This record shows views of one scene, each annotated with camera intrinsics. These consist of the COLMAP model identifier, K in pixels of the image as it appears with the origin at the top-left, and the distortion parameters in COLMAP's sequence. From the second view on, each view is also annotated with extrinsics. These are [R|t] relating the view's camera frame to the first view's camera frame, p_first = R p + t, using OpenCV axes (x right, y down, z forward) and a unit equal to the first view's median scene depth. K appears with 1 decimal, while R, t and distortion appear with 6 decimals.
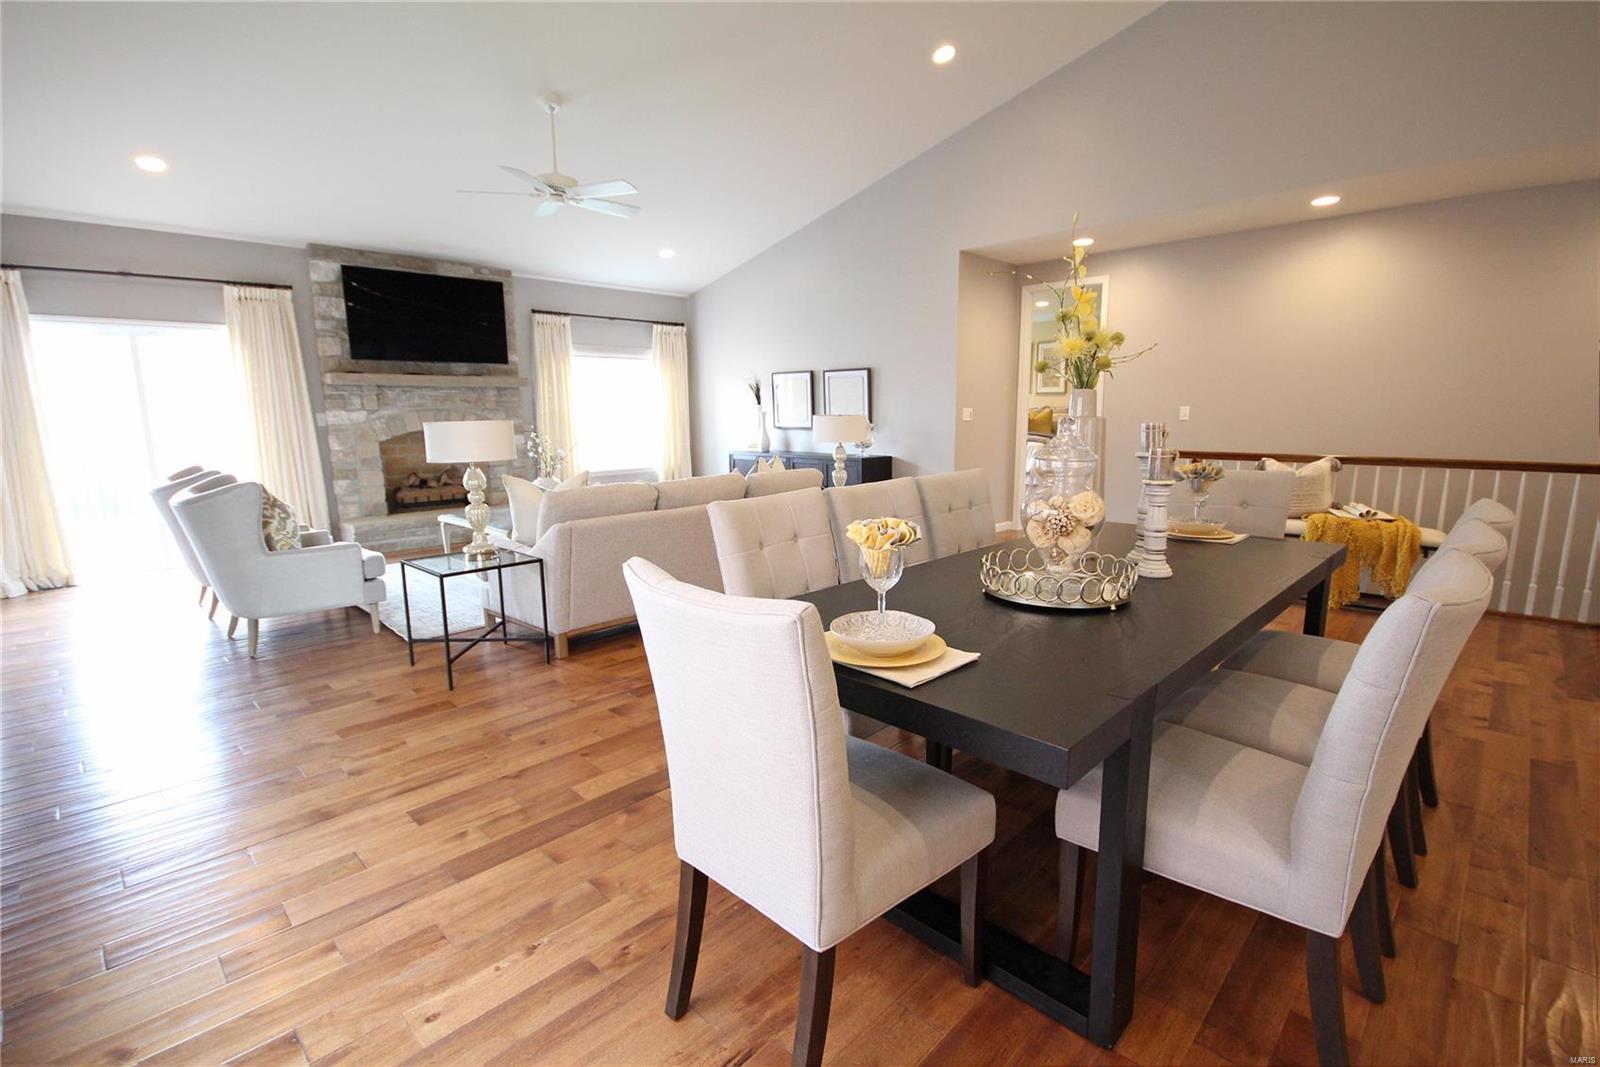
lens RADIAL K [[737.6, 0, 807.5], [0, 737.6, 536.4], [0, 0, 1]] dist [0.003563, -0.001975]
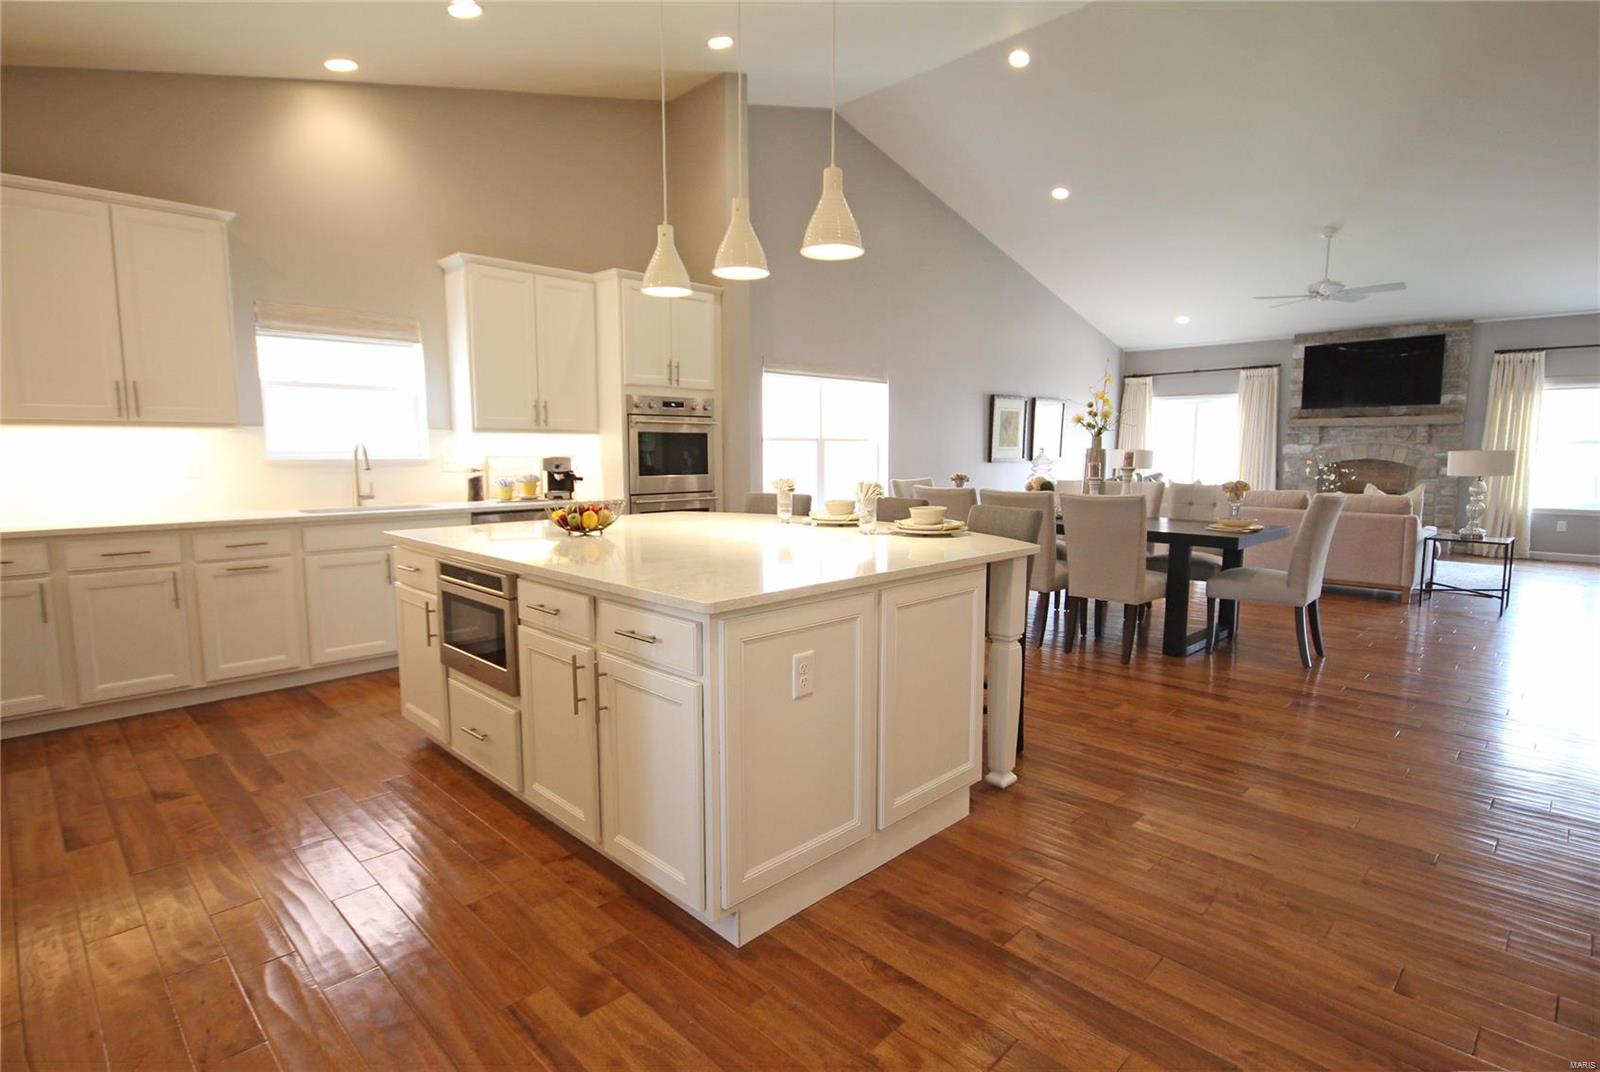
lens RADIAL K [[800.2, 0, 798.3], [0, 800.2, 539.7], [0, 0, 1]] dist [0.003849, -0.000563]
pose [[-0.016985, 0.120766, -0.992536, 0.969482], [-0.170374, 0.977812, 0.121890, -0.012056], [0.985233, 0.171172, 0.003968, 0.059424]]
